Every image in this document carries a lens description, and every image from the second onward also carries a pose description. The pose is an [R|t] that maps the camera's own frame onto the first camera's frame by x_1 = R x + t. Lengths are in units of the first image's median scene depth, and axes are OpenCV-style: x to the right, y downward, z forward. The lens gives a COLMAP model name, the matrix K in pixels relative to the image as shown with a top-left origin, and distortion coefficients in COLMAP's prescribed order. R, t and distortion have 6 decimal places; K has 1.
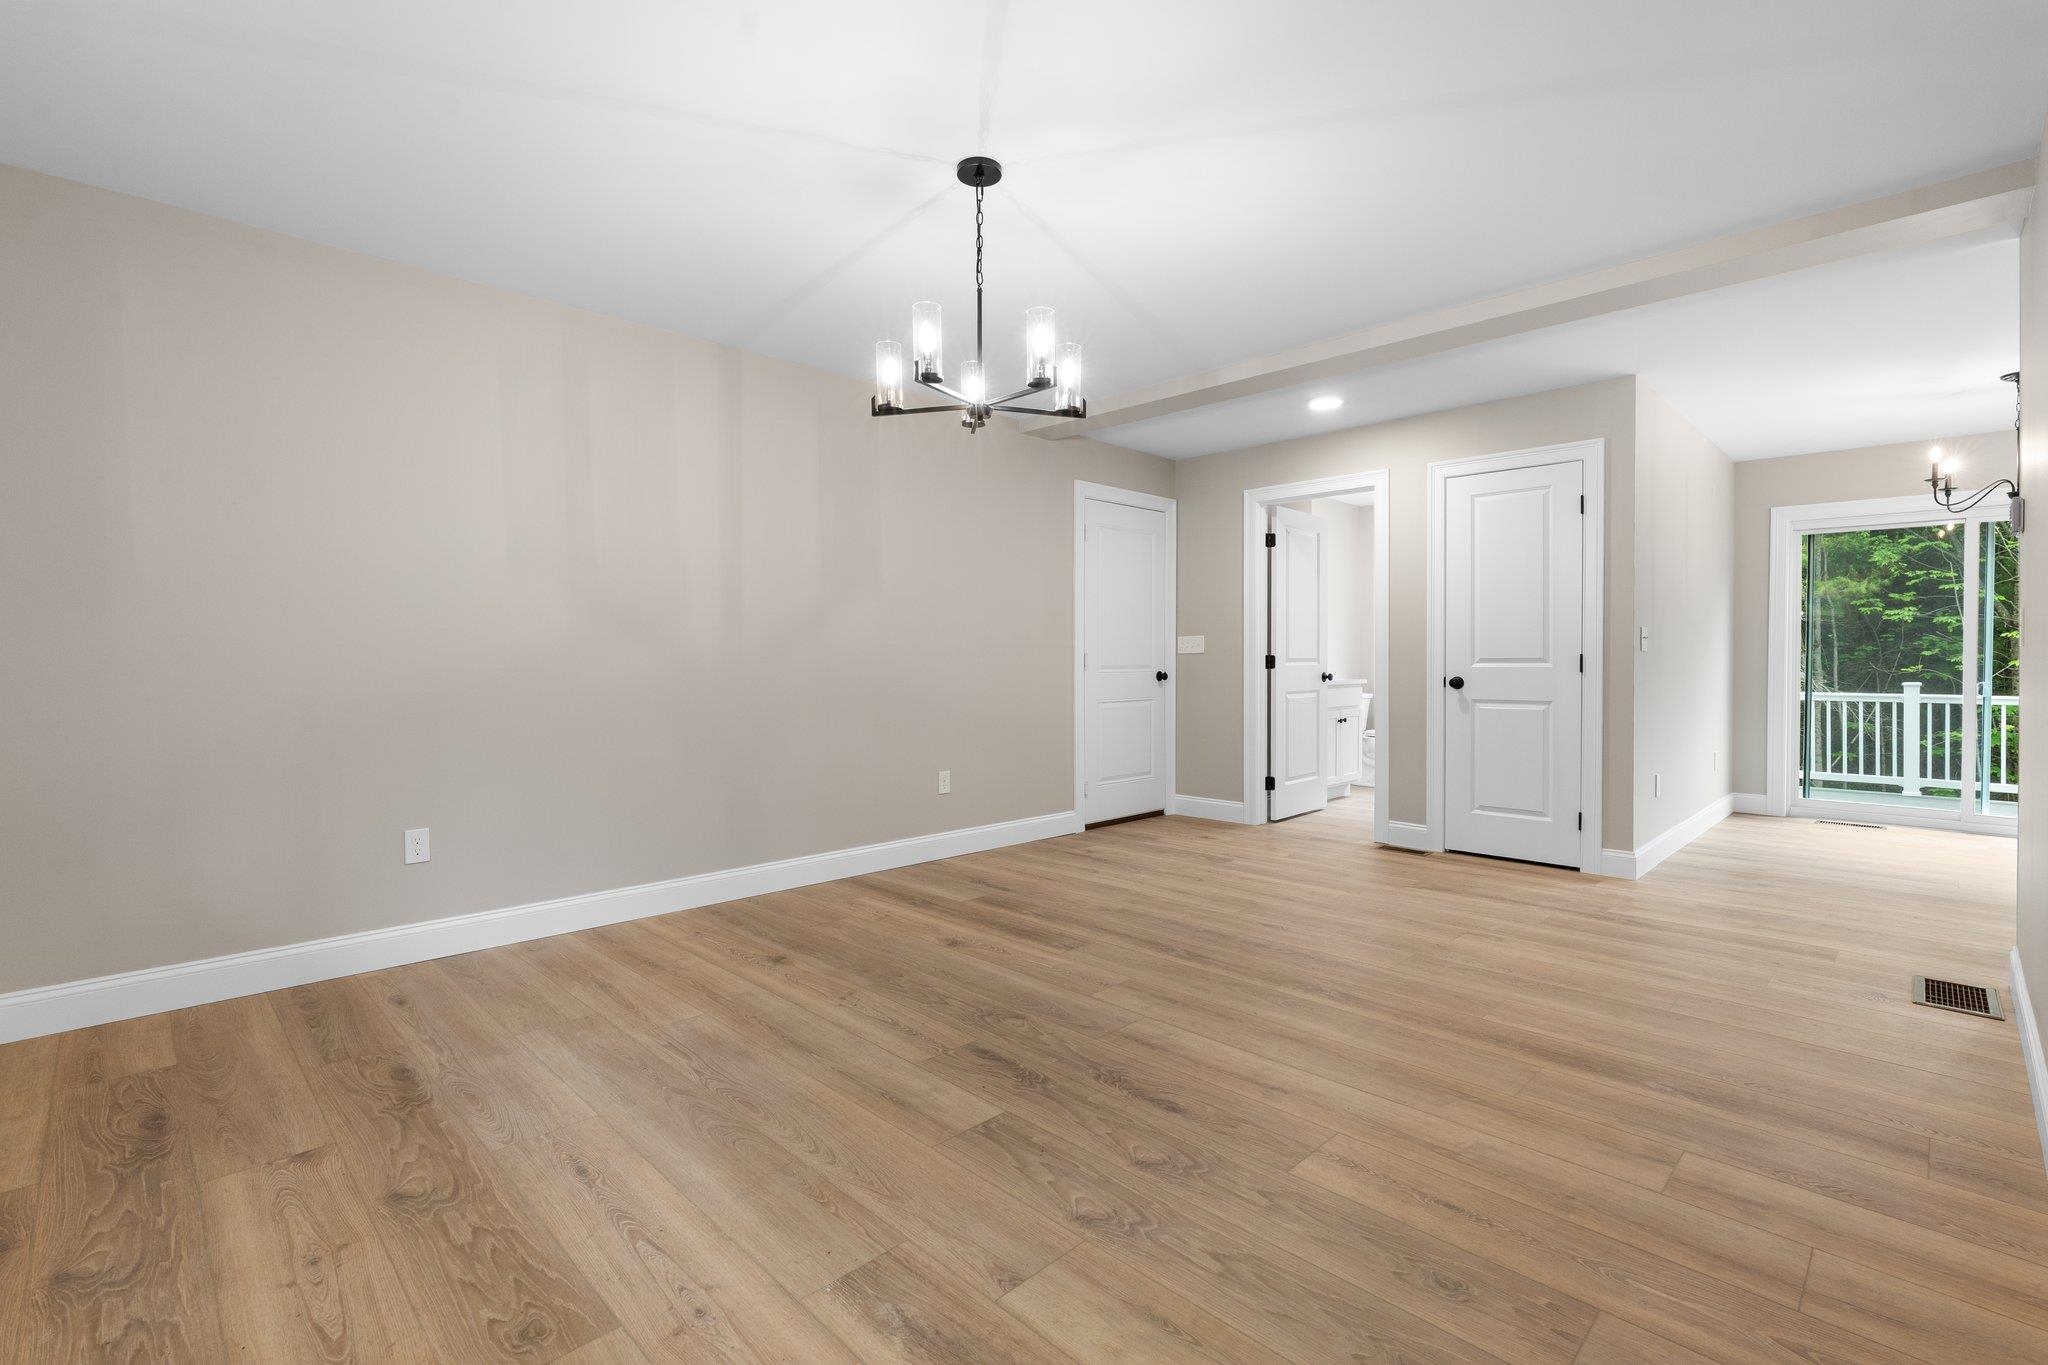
lens RADIAL K [[916.9, 0, 1034.2], [0, 916.9, 667.2], [0, 0, 1]] dist [-0.008684, 0.000759]
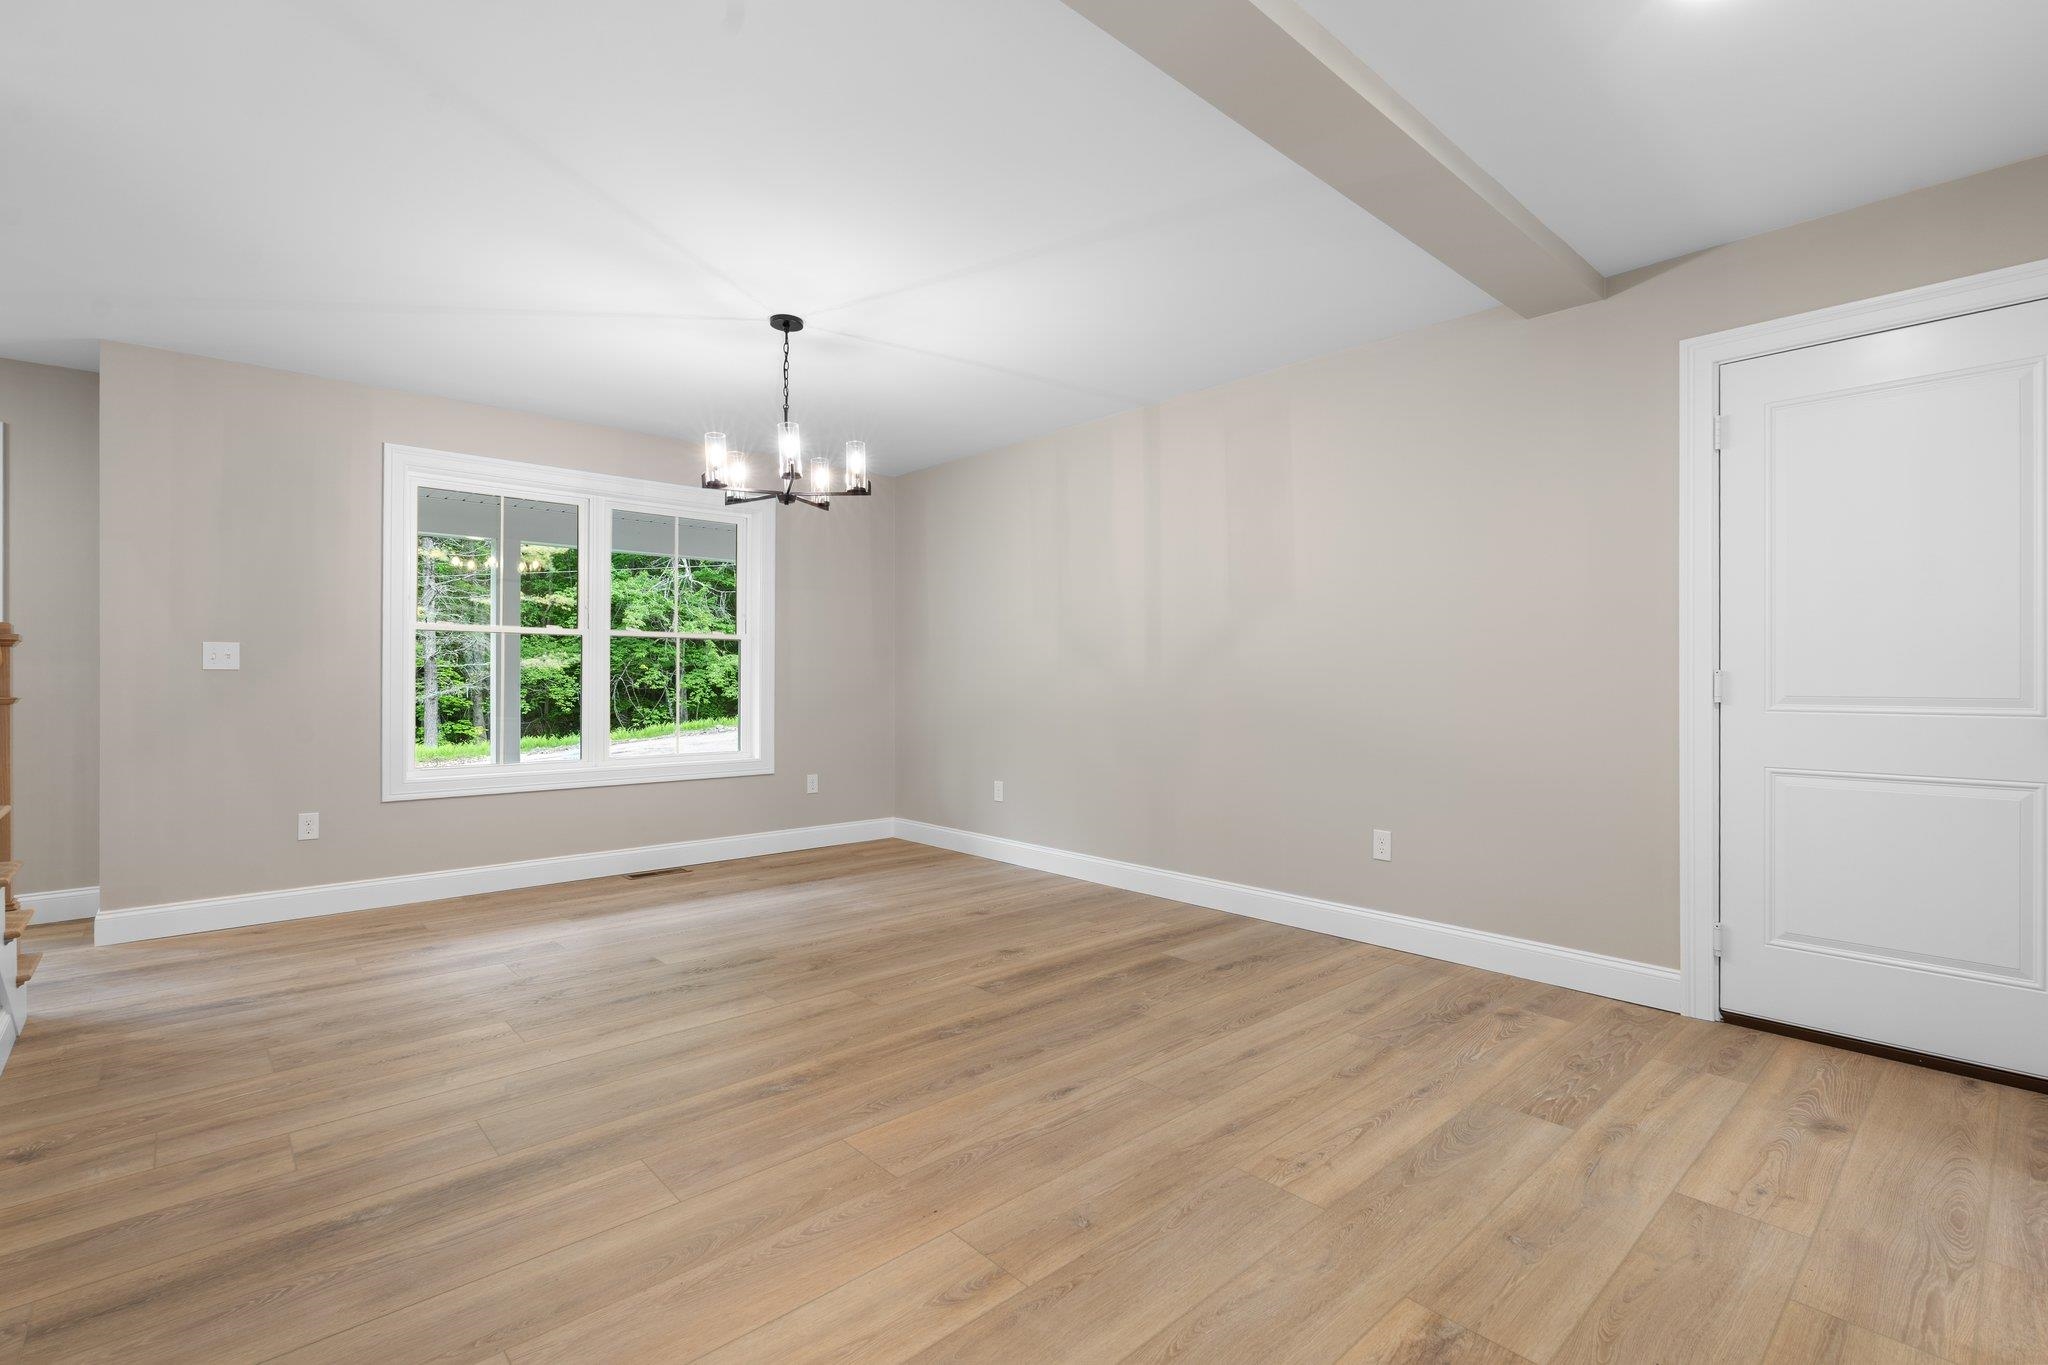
lens RADIAL K [[916.9, 0, 1028.6], [0, 916.9, 681.3], [0, 0, 1]] dist [-0.008684, 0.000759]
pose [[-0.034576, 0.005385, -0.999388, 1.072846], [-0.009051, 0.999943, 0.005701, -0.020727], [0.999361, 0.009243, -0.034526, 1.165236]]
